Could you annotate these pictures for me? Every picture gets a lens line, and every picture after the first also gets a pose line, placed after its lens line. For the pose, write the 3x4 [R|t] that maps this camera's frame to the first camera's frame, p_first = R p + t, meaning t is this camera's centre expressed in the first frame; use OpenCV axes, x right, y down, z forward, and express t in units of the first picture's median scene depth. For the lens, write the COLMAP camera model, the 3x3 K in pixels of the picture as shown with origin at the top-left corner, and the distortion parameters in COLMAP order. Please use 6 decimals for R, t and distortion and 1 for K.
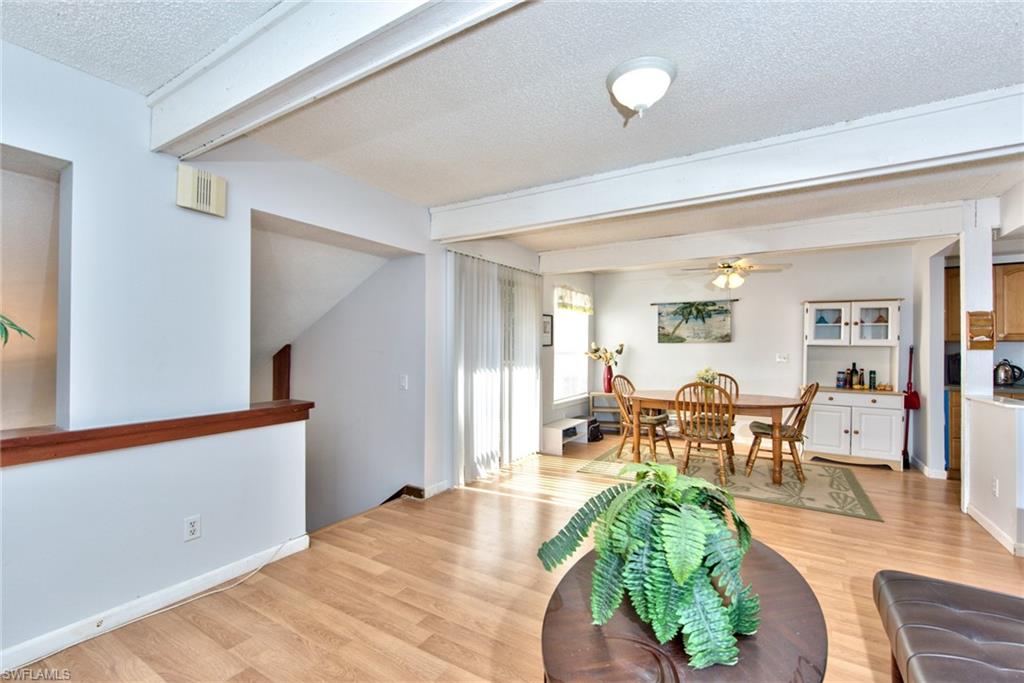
lens RADIAL K [[458.6, 0, 478.6], [0, 458.6, 345.9], [0, 0, 1]] dist [0.000221, -0.000409]
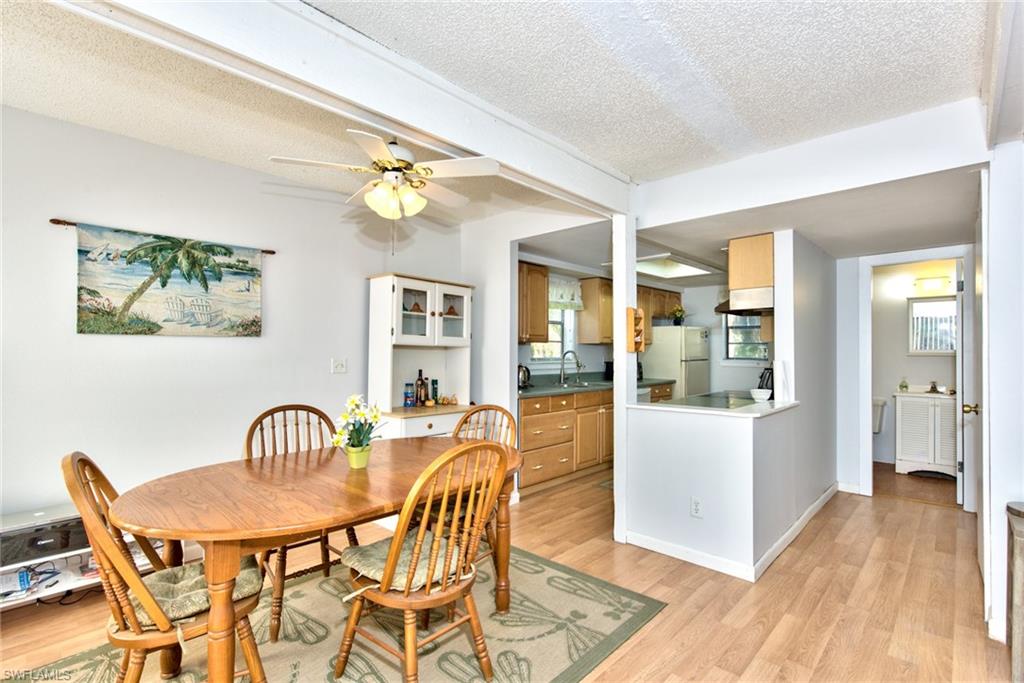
lens RADIAL K [[509.9, 0, 510.0], [0, 509.9, 345.9], [0, 0, 1]] dist [0.000962, 0.000139]
pose [[0.144376, 0.004825, 0.989511, 0.060544], [-0.011214, 0.999932, -0.003239, 0.000814], [-0.989459, -0.010629, 0.144421, 0.752708]]
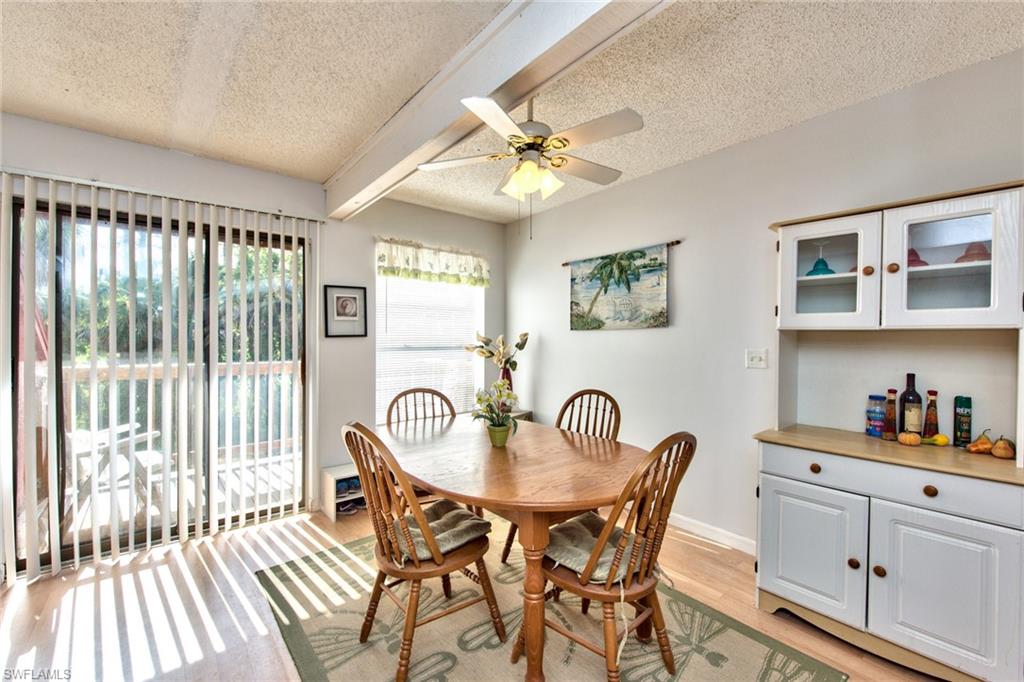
lens RADIAL K [[441.6, 0, 538.0], [0, 441.6, 341.2], [0, 0, 1]] dist [0.000464, -0.000278]
pose [[0.958575, -0.005426, -0.284788, 0.628055], [0.006478, 0.999975, 0.002753, 0.006544], [0.284766, -0.004484, 0.958587, 0.561032]]
